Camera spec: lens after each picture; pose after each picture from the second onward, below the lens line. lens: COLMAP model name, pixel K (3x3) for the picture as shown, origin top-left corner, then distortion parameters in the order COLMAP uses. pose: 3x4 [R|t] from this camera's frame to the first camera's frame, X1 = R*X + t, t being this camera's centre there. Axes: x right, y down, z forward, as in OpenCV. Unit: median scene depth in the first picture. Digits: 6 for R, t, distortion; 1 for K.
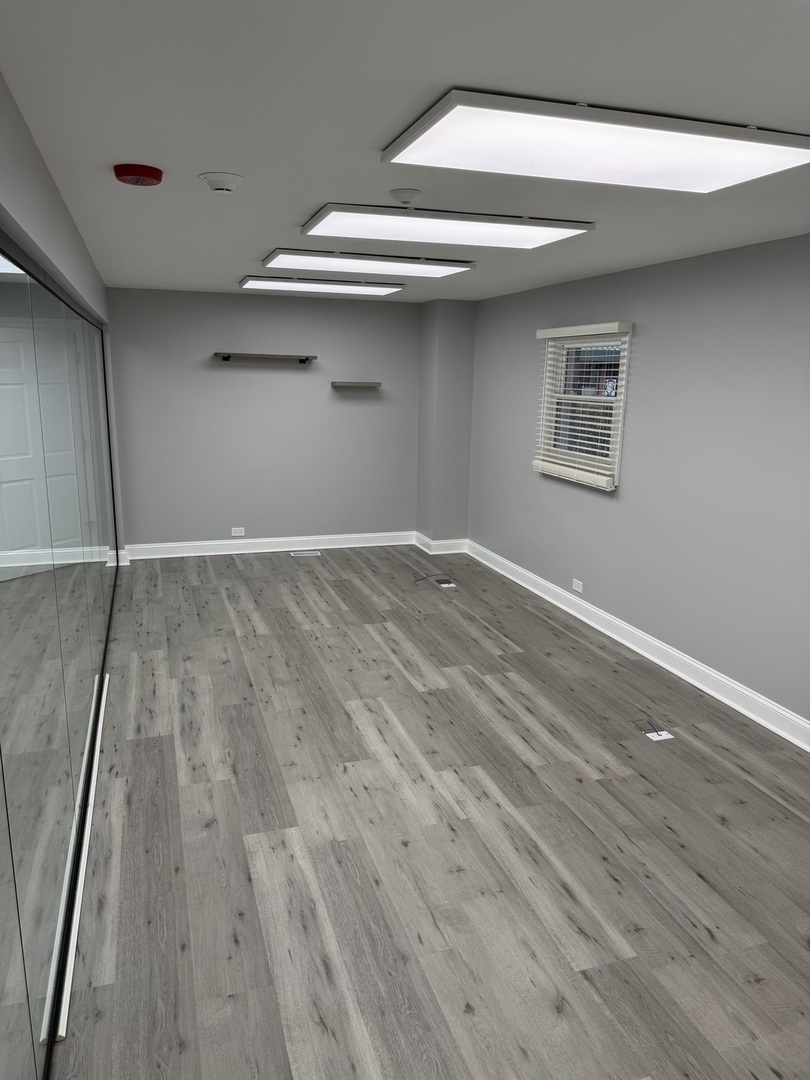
lens RADIAL K [[755.9, 0, 402.2], [0, 755.9, 544.3], [0, 0, 1]] dist [0.144229, -0.235536]
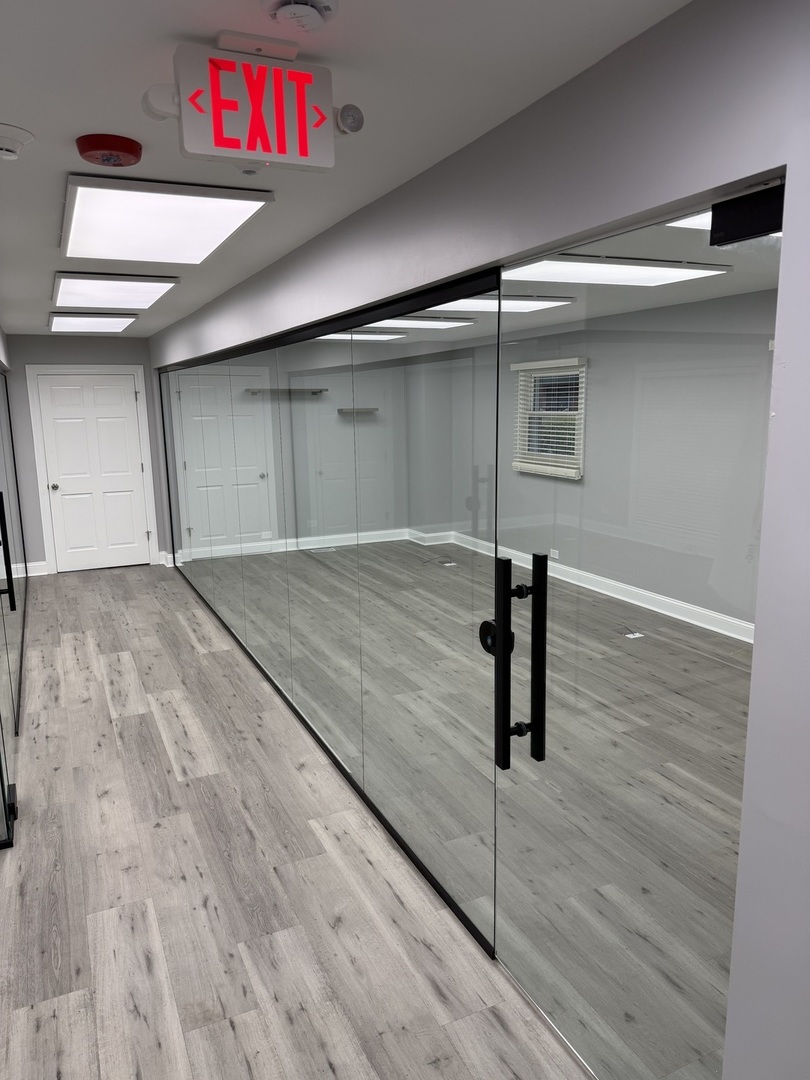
lens RADIAL K [[757.4, 0, 402.0], [0, 757.4, 540.4], [0, 0, 1]] dist [0.159965, -0.230172]
pose [[0.992409, -0.055097, 0.109944, -0.206810], [0.059375, 0.997586, -0.036019, 0.073070], [-0.107694, 0.042273, 0.993285, -0.337495]]
